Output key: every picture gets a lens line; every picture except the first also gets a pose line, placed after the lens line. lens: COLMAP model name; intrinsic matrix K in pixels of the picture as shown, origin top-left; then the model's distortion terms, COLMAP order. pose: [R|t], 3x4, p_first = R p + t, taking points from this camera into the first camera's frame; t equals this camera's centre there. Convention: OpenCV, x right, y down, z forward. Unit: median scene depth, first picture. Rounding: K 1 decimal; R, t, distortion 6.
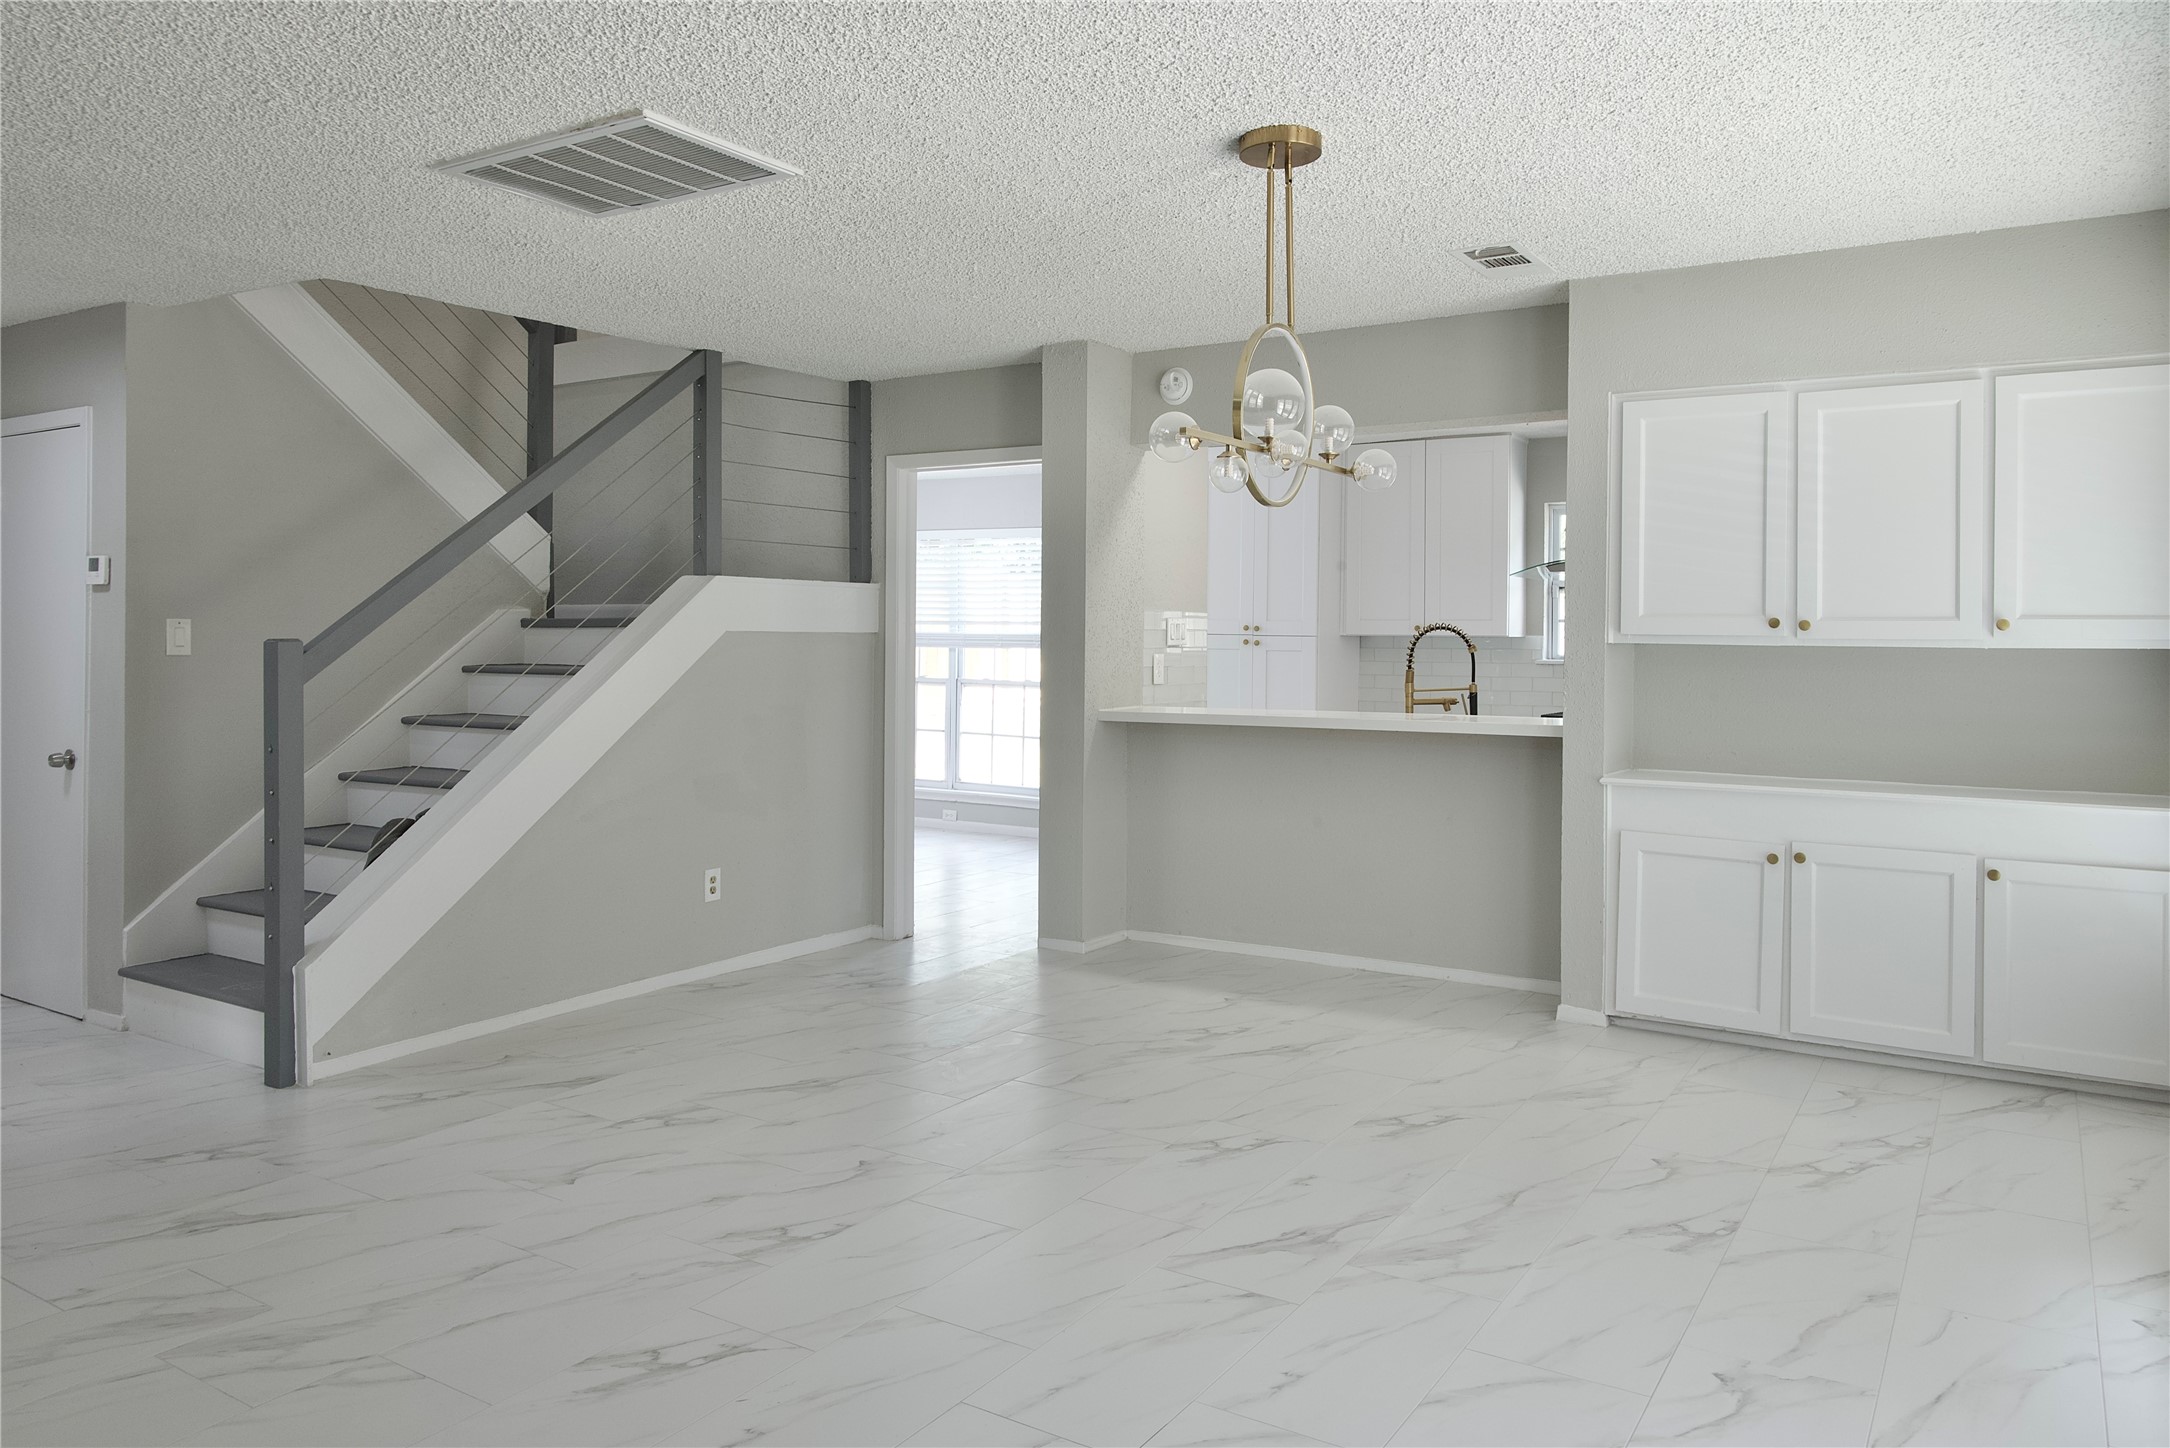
lens RADIAL K [[1498.4, 0, 1082.5], [0, 1498.4, 637.2], [0, 0, 1]] dist [-0.000847, -0.001137]
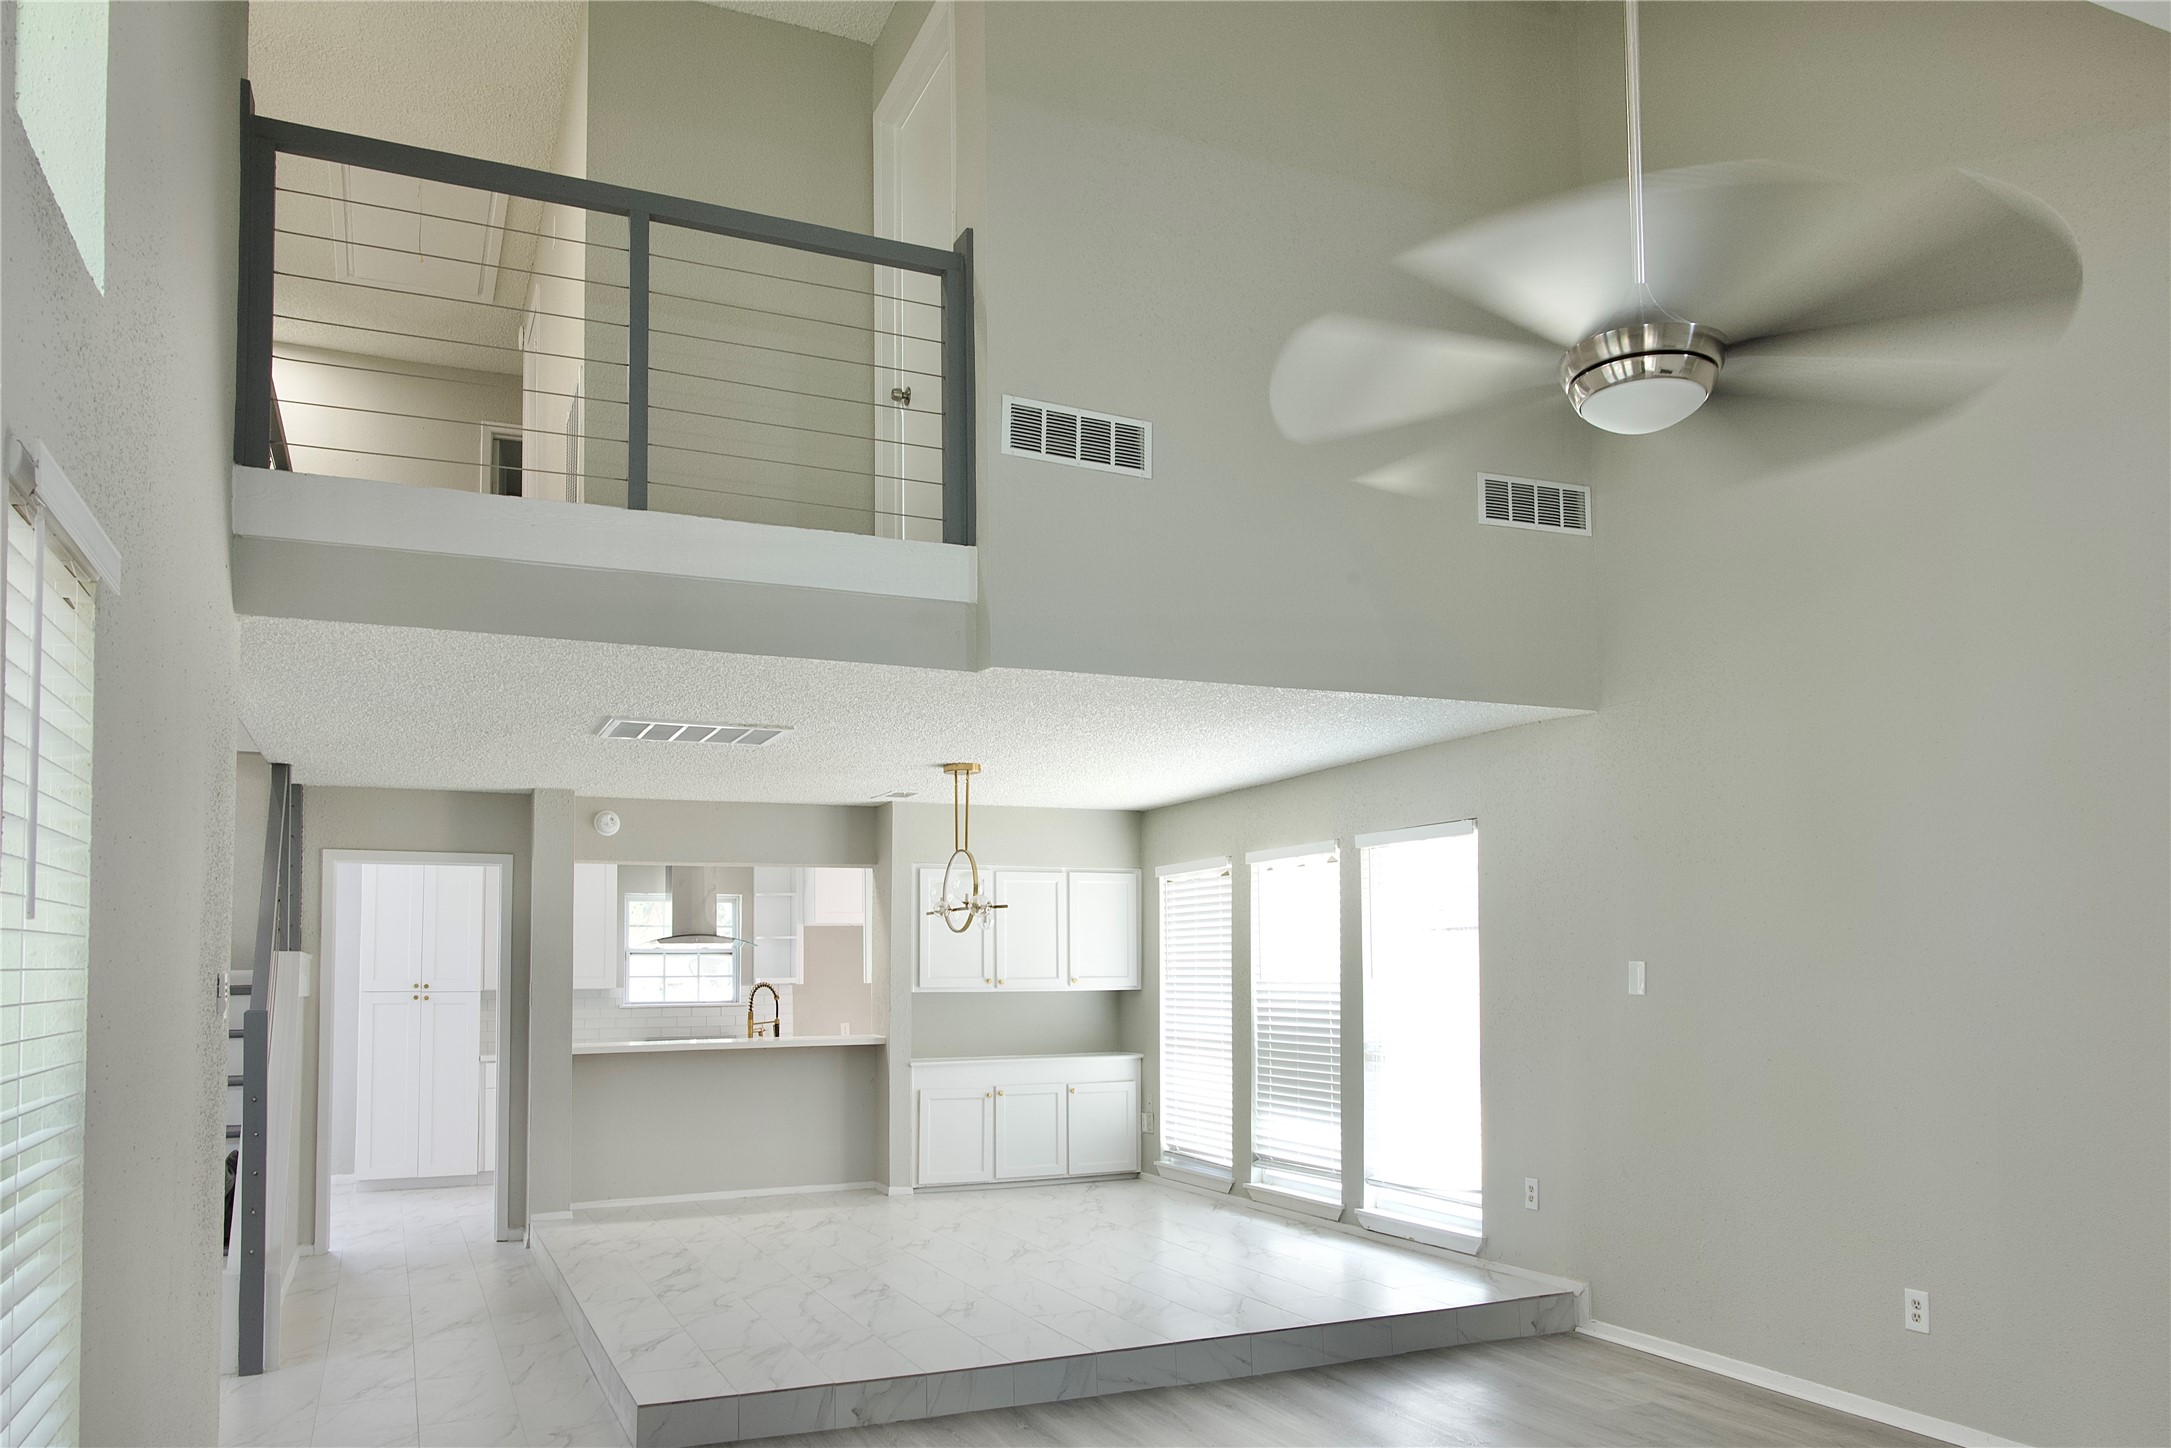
lens RADIAL K [[1554.1, 0, 1071.4], [0, 1554.1, 898.6], [0, 0, 1]] dist [0.000798, 0.000487]
pose [[0.554723, 0.028881, 0.831534, -1.226124], [0.013856, 0.998938, -0.043938, -0.026419], [-0.831920, 0.035895, 0.553734, -0.283383]]
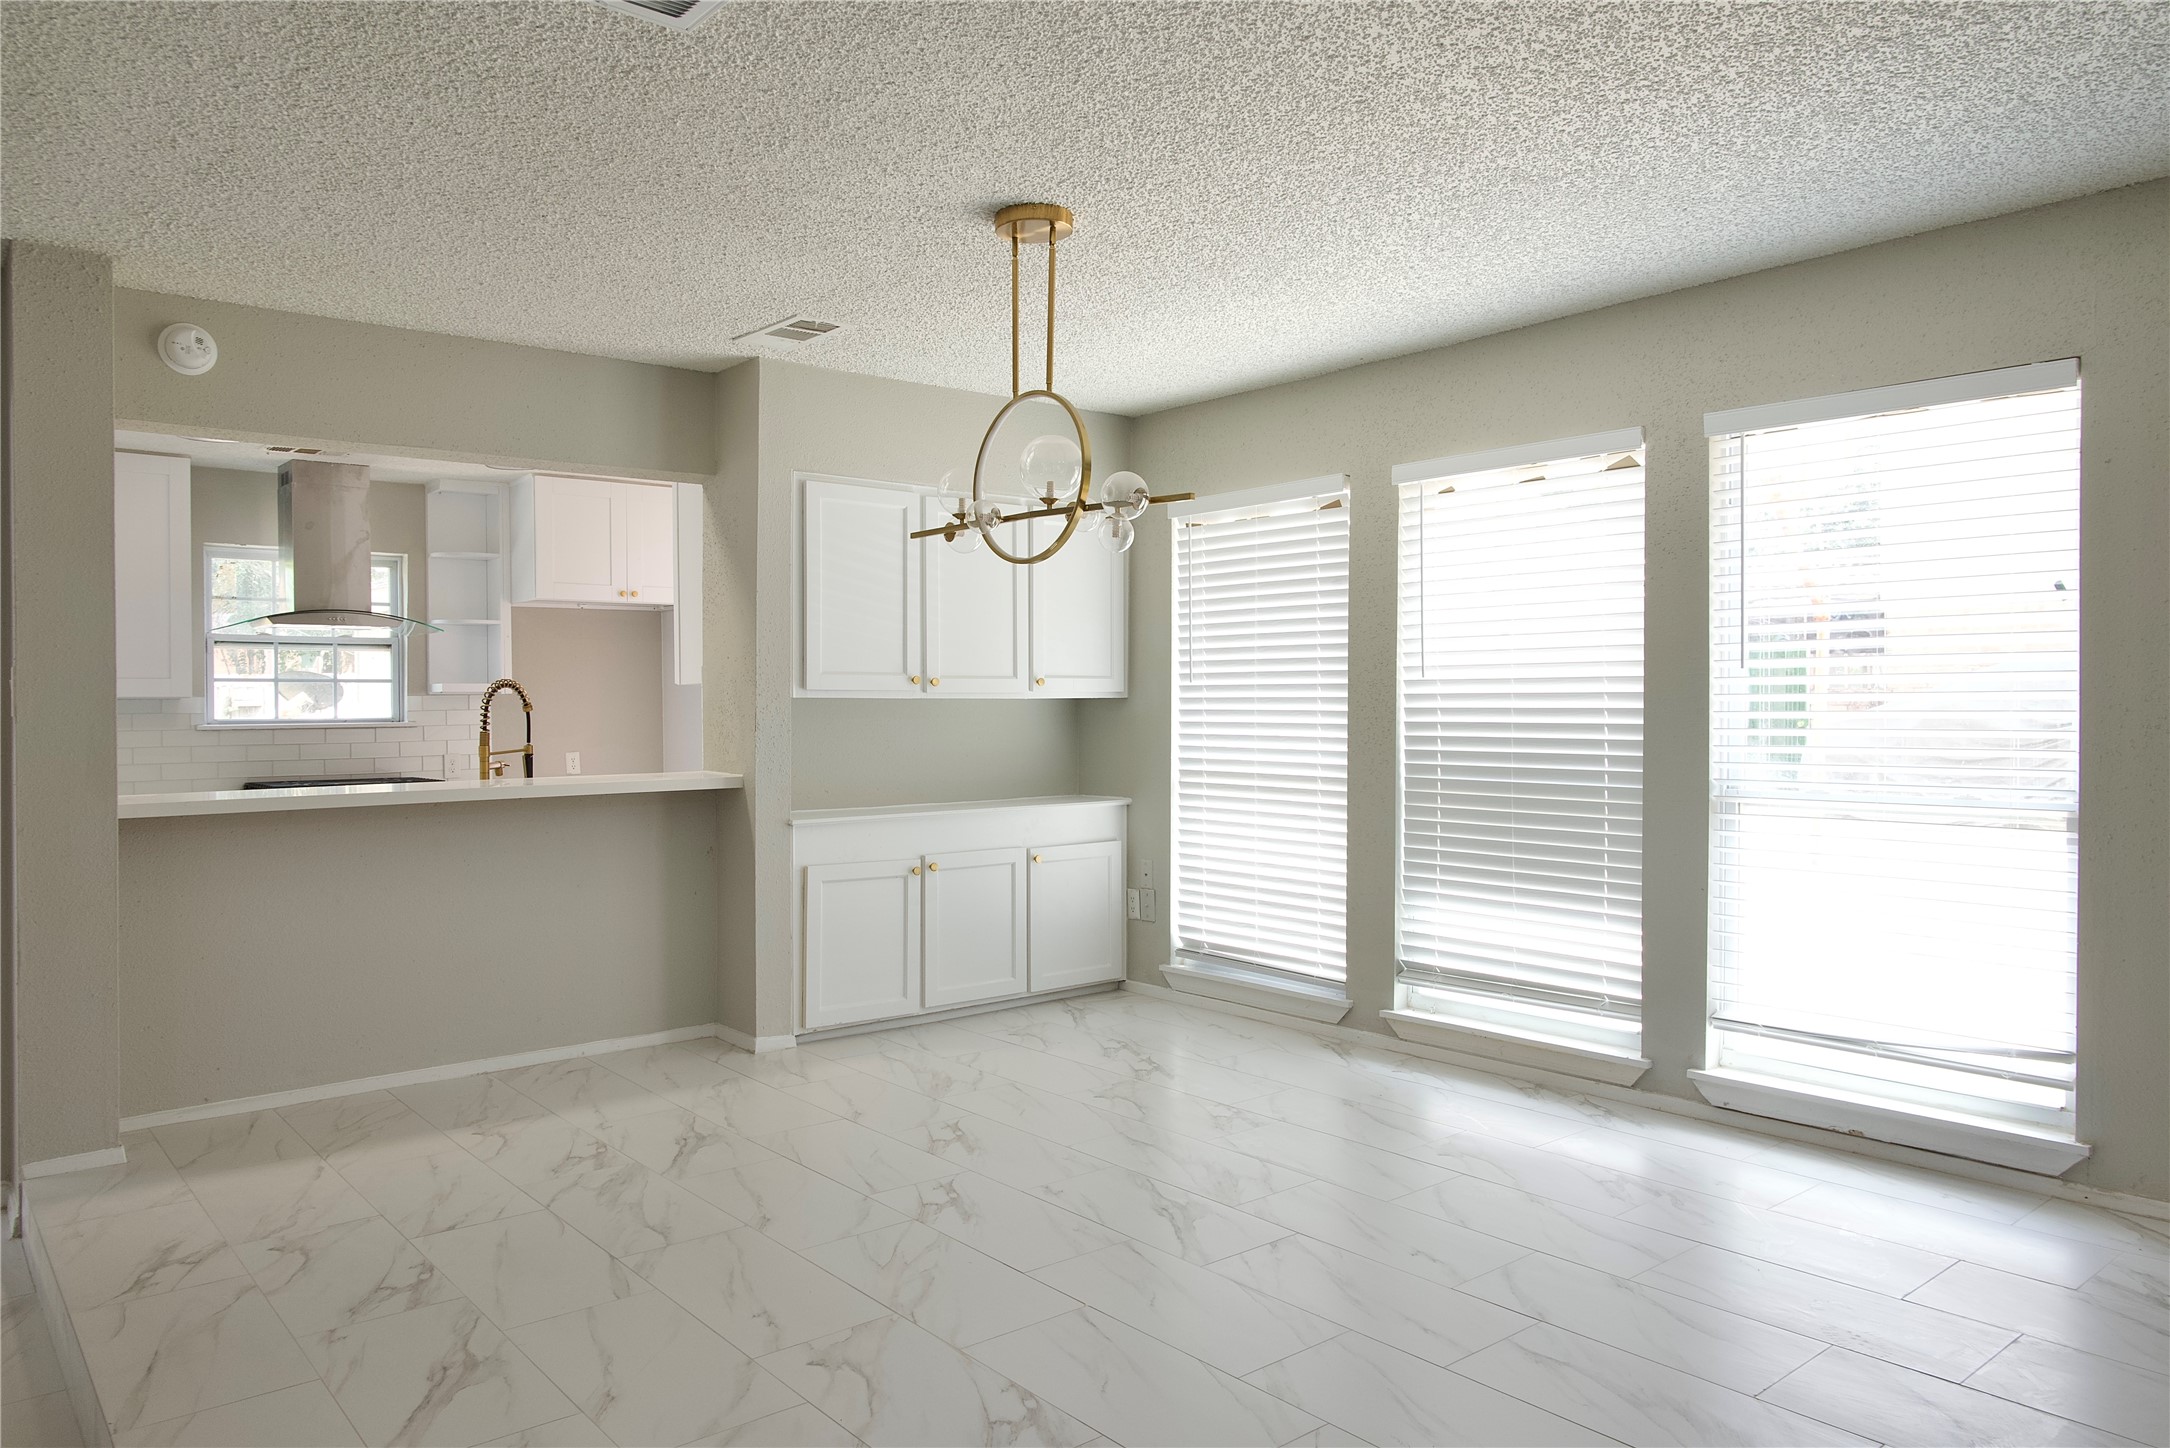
lens RADIAL K [[1469.9, 0, 1085.0], [0, 1469.9, 724.0], [0, 0, 1]] dist [-0.001588, 0.000791]
pose [[0.303306, -0.021848, 0.952643, -0.626280], [0.008290, 0.999760, 0.020289, 0.003069], [-0.952857, 0.001744, 0.303414, 0.482000]]
